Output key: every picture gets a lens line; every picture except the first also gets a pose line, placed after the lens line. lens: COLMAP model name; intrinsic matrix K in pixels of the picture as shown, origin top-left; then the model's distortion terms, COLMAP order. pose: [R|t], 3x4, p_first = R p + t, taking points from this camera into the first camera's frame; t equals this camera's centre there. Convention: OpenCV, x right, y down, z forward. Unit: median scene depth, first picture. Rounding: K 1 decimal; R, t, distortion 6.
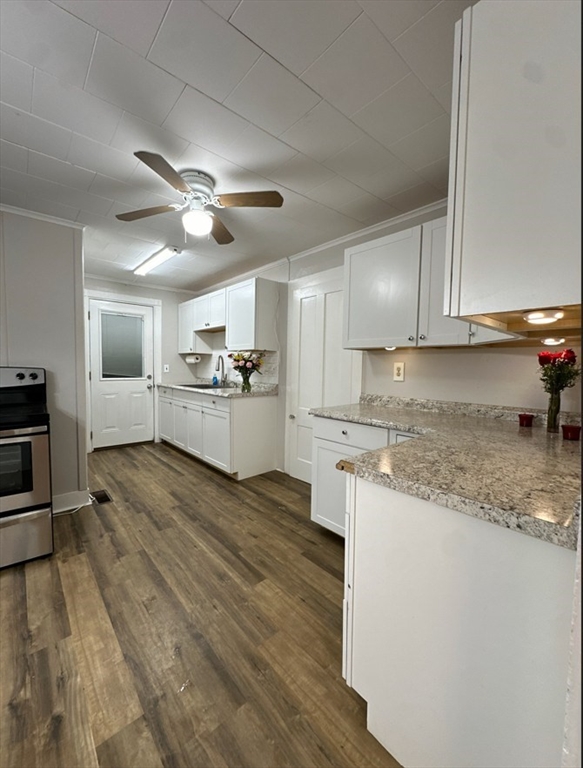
lens RADIAL K [[314.6, 0, 292.3], [0, 314.6, 386.3], [0, 0, 1]] dist [-0.001424, 0.000640]
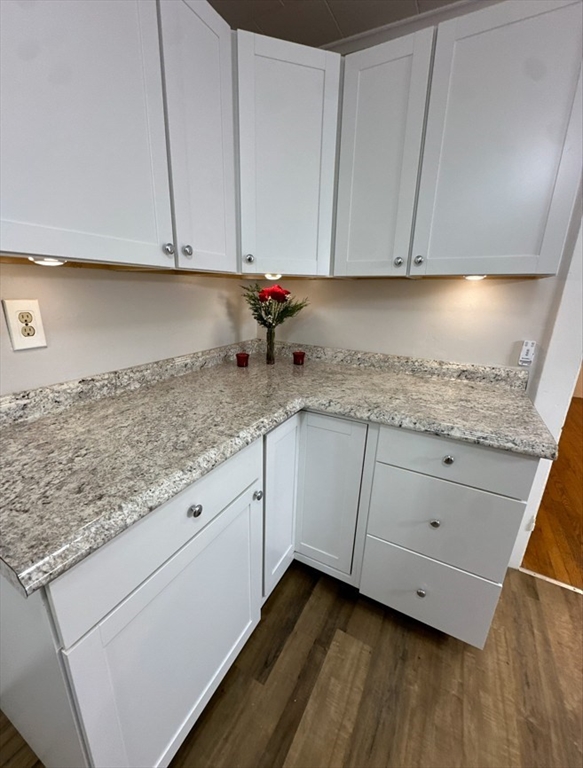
lens RADIAL K [[314.6, 0, 289.7], [0, 314.6, 384.5], [0, 0, 1]] dist [-0.001424, 0.000640]
pose [[-0.332649, -0.295475, 0.895566, -0.144516], [0.036685, 0.944875, 0.325370, -0.100840], [-0.942337, 0.141089, -0.303472, 0.932126]]
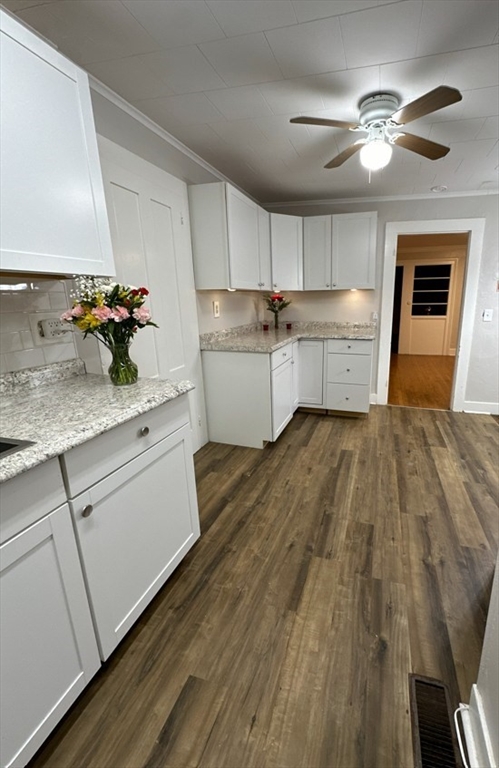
lens RADIAL K [[309.9, 0, 300.1], [0, 309.9, 366.8], [0, 0, 1]] dist [-0.002685, -0.000019]
pose [[-0.551214, -0.193578, 0.811597, -0.923261], [0.056234, 0.961883, 0.267616, -0.149355], [-0.832466, 0.193153, -0.519318, 1.561686]]
